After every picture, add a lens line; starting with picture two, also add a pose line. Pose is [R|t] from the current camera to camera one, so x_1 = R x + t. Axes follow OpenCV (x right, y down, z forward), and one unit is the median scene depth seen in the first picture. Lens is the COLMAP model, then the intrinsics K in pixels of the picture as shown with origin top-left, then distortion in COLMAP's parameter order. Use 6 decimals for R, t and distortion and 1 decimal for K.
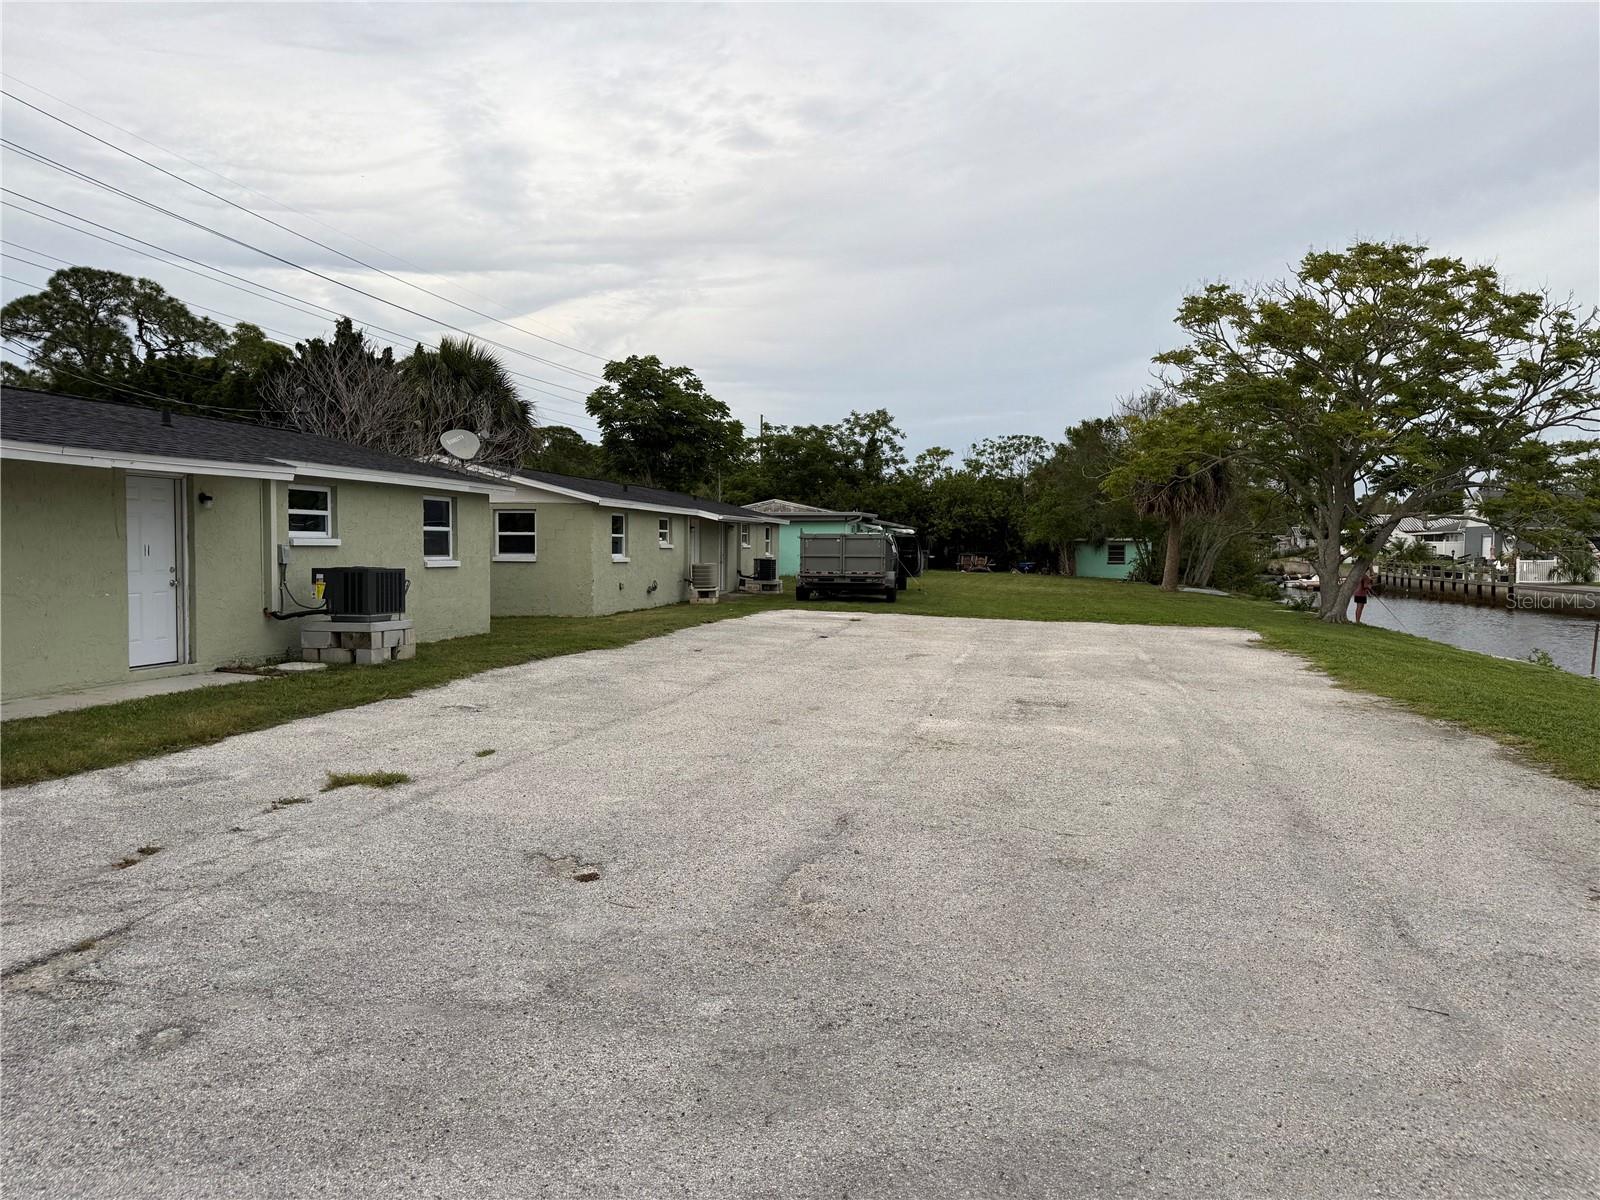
lens RADIAL K [[1129.3, 0, 799.8], [0, 1129.3, 601.2], [0, 0, 1]] dist [0.041064, -0.042898]
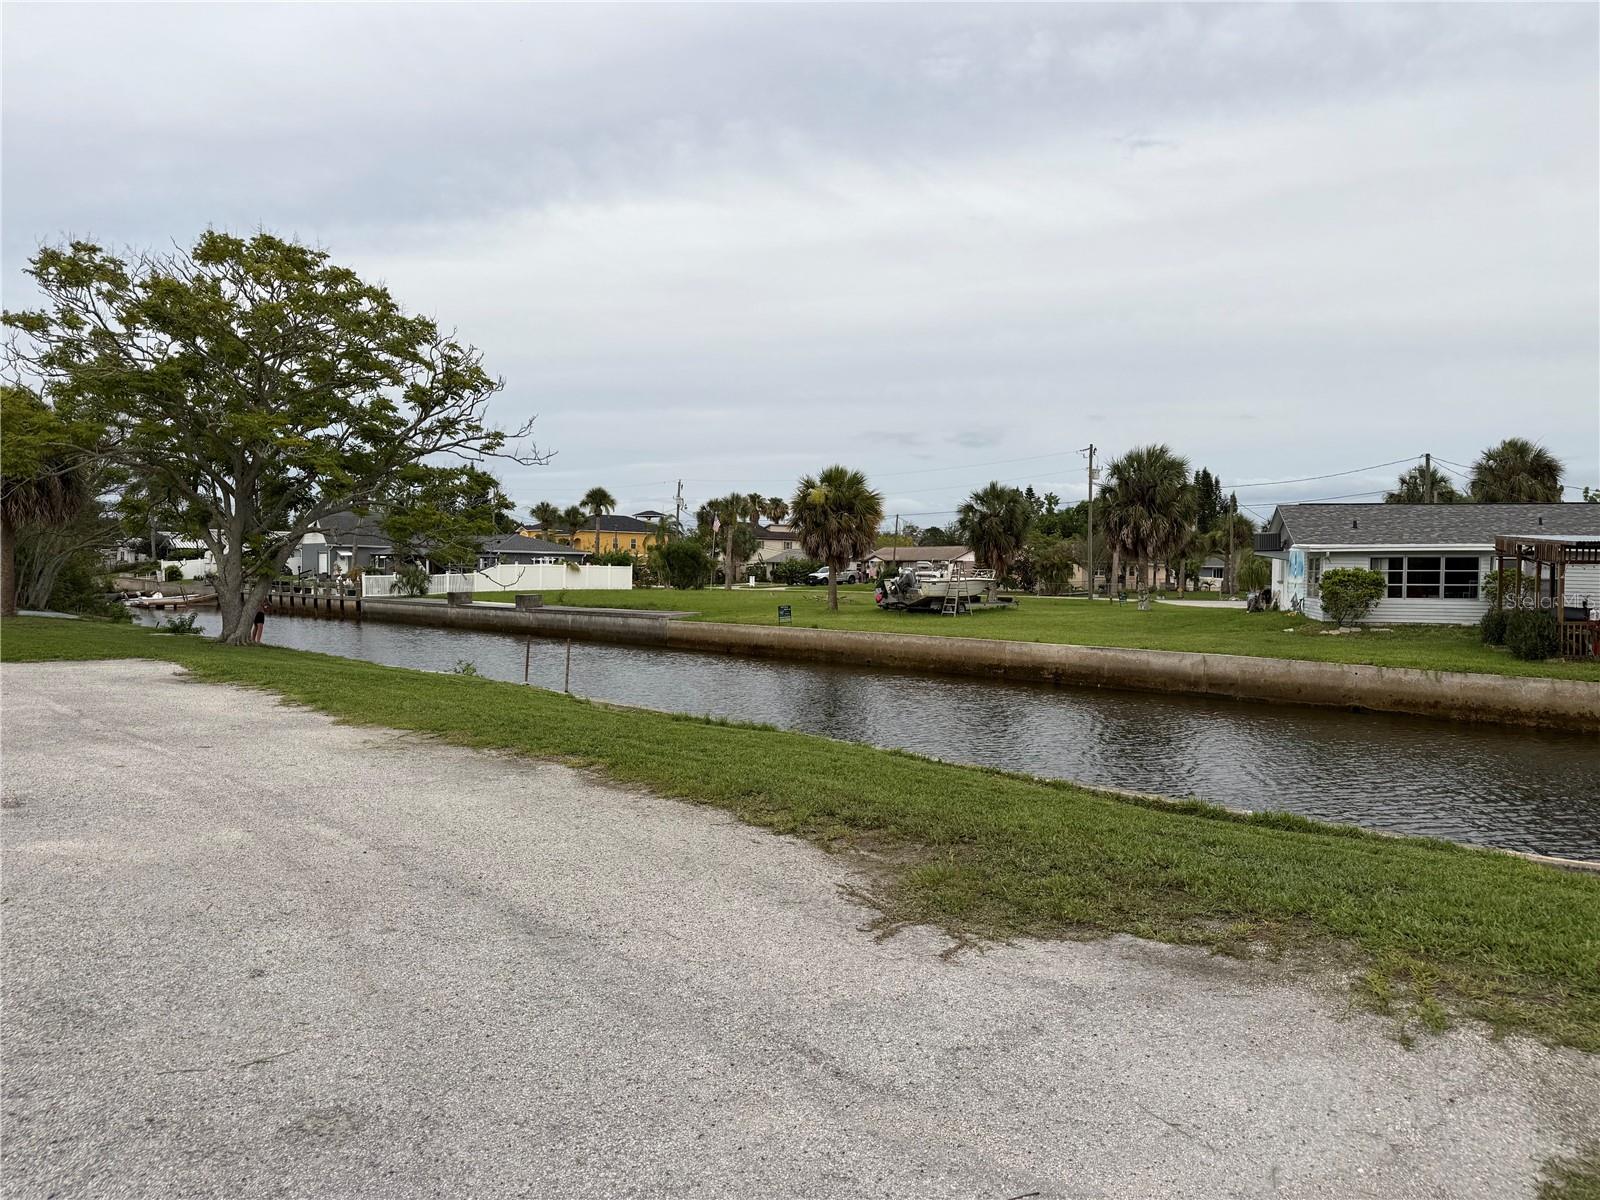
lens RADIAL K [[1129.3, 0, 803.5], [0, 1129.3, 594.8], [0, 0, 1]] dist [0.041064, -0.042898]
pose [[0.570891, -0.019755, 0.820788, -0.019134], [0.035479, 0.999370, -0.000624, -0.005060], [-0.820259, 0.029477, 0.571233, 0.111921]]
